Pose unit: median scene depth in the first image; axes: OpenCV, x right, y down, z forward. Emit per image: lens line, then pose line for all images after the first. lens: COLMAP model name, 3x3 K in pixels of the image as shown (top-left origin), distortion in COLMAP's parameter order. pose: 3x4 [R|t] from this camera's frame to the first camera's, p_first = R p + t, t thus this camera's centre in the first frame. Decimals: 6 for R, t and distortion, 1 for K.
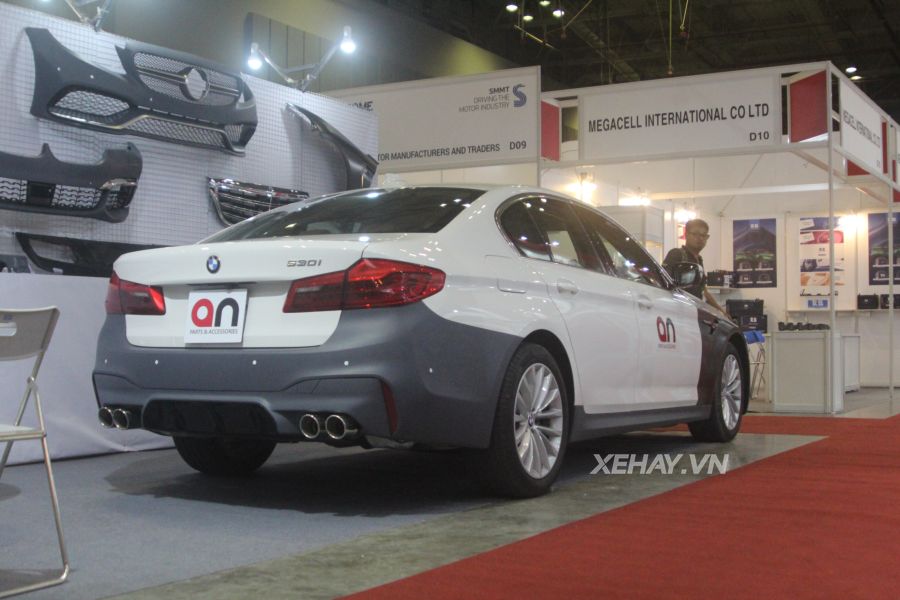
lens RADIAL K [[1201.8, 0, 450.0], [0, 1201.8, 300.0], [0, 0, 1]] dist [-0.109256, -0.011213]
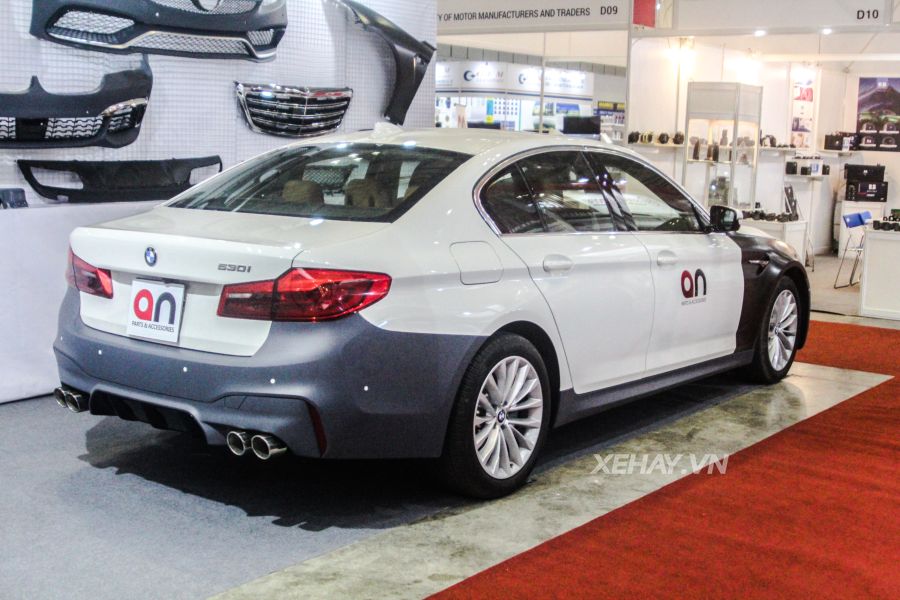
lens RADIAL K [[1194.5, 0, 449.7], [0, 1194.5, 315.2], [0, 0, 1]] dist [-0.113049, 0.004851]
pose [[0.990783, 0.045024, -0.127753, 0.113998], [-0.020720, 0.982418, 0.185541, -0.118283], [0.133861, -0.181184, 0.974296, 0.083157]]
